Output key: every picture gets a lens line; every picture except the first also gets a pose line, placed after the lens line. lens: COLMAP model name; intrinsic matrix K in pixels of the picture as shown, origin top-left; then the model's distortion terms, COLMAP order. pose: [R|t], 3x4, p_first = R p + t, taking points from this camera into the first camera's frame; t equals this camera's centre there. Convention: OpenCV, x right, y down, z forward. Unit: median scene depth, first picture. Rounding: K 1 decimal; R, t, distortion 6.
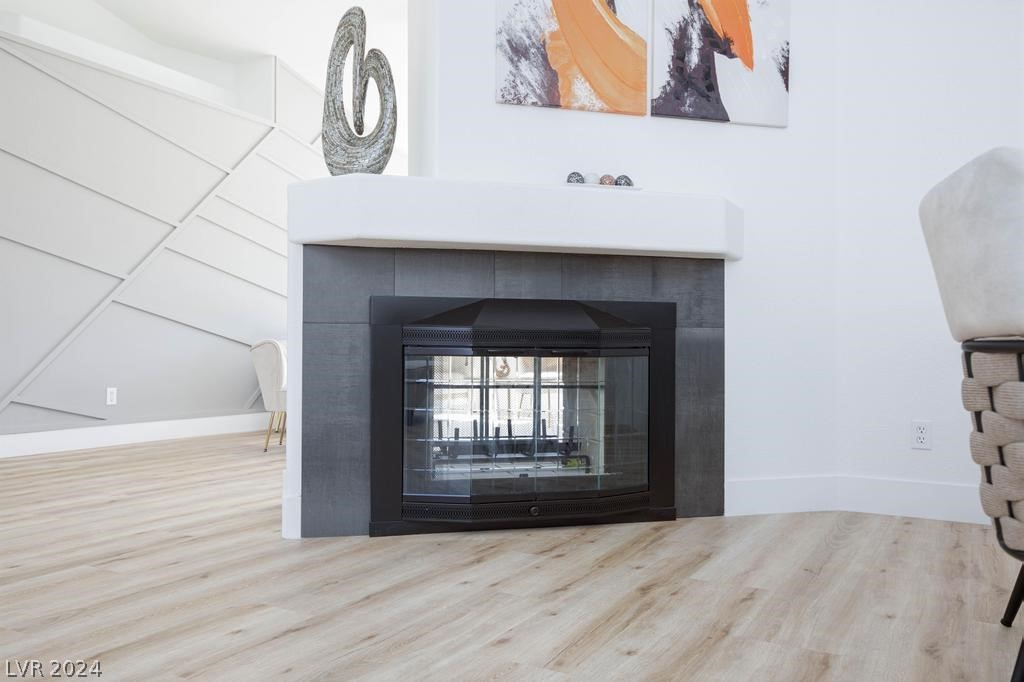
lens RADIAL K [[802.3, 0, 492.0], [0, 802.3, 340.4], [0, 0, 1]] dist [0.010566, 0.011614]
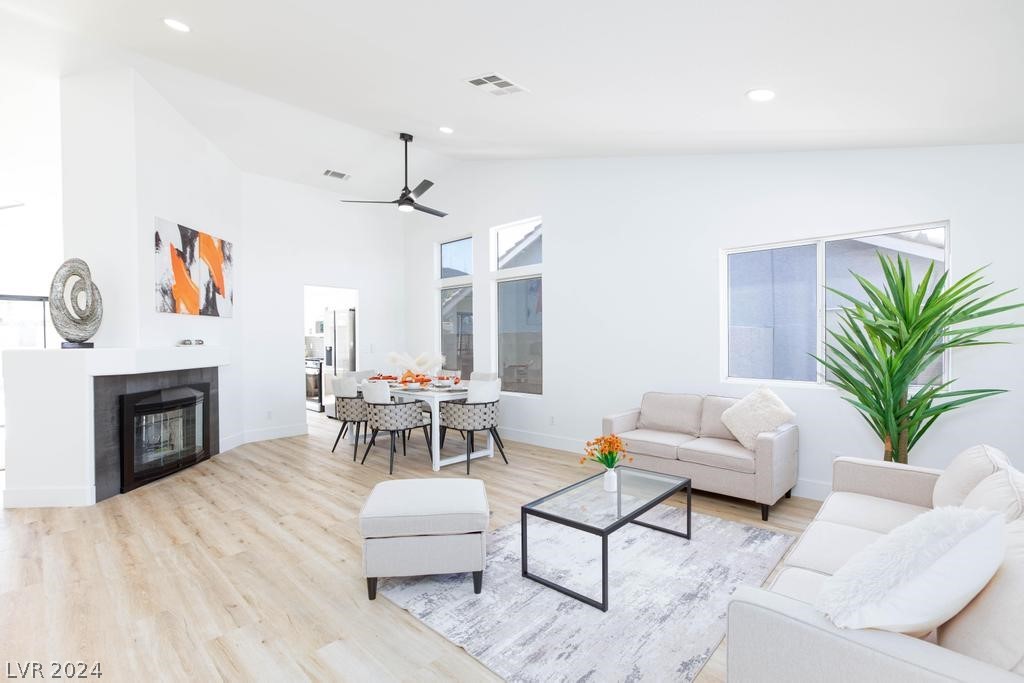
lens RADIAL K [[467.0, 0, 510.4], [0, 467.0, 341.7], [0, 0, 1]] dist [-0.022838, 0.008246]
pose [[0.234176, -0.011088, 0.972131, -1.115601], [-0.004814, 0.999909, 0.012565, -0.216317], [-0.972182, -0.007622, 0.234101, -0.418646]]
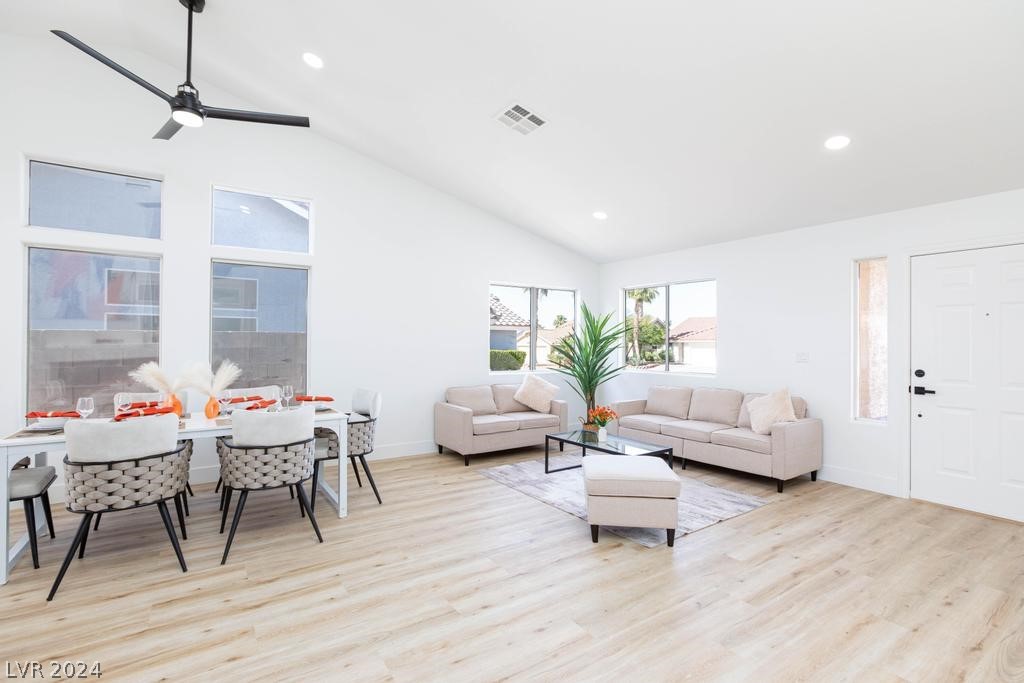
lens RADIAL K [[467.0, 0, 492.4], [0, 467.0, 347.0], [0, 0, 1]] dist [-0.022838, 0.008246]
pose [[-0.891536, -0.007998, 0.452879, -0.557155], [-0.013011, 0.999884, -0.007955, -0.186316], [-0.452762, -0.012985, -0.891537, 0.959845]]
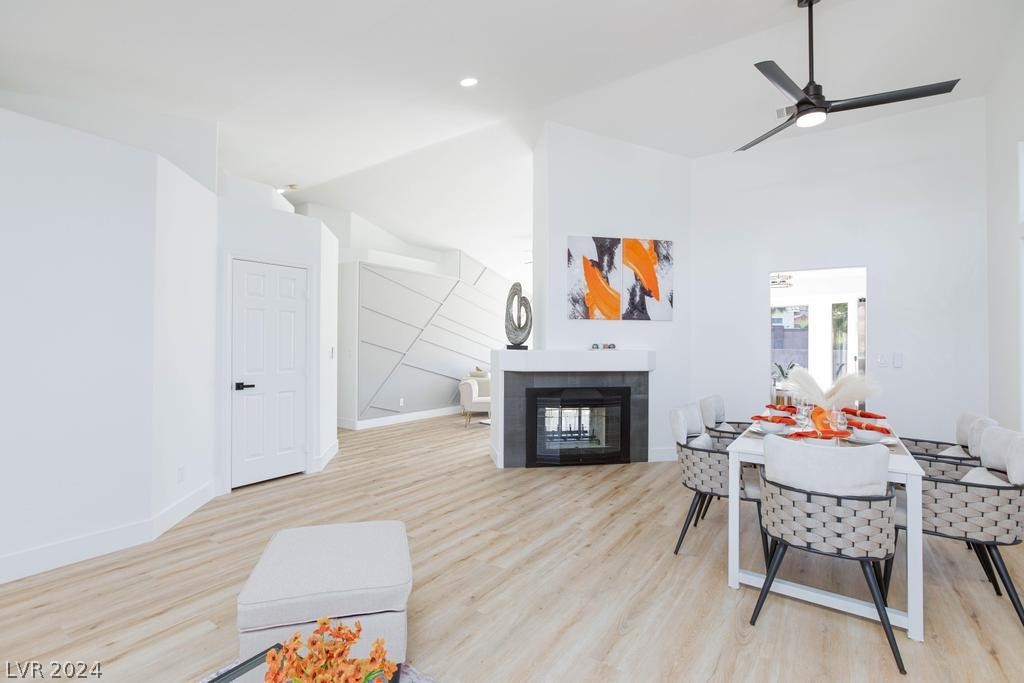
lens RADIAL K [[467.0, 0, 501.8], [0, 467.0, 340.7], [0, 0, 1]] dist [-0.022838, 0.008246]
pose [[0.996763, 0.000609, -0.080390, -0.092015], [-0.000043, 0.999975, 0.007042, -0.220505], [0.080392, -0.007015, 0.996739, -0.674414]]
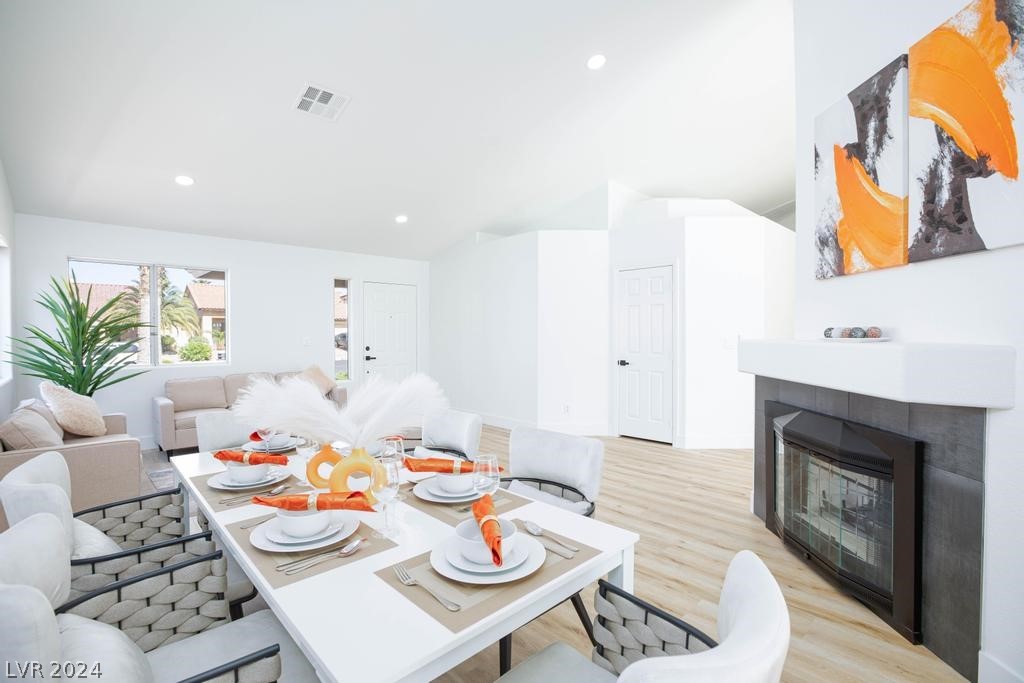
lens RADIAL K [[467.0, 0, 516.1], [0, 467.0, 335.5], [0, 0, 1]] dist [-0.022838, 0.008246]
pose [[-0.264411, 0.002671, -0.964406, 0.949312], [0.020256, 0.999791, -0.002784, -0.194356], [0.964197, -0.020271, -0.264410, 0.658818]]
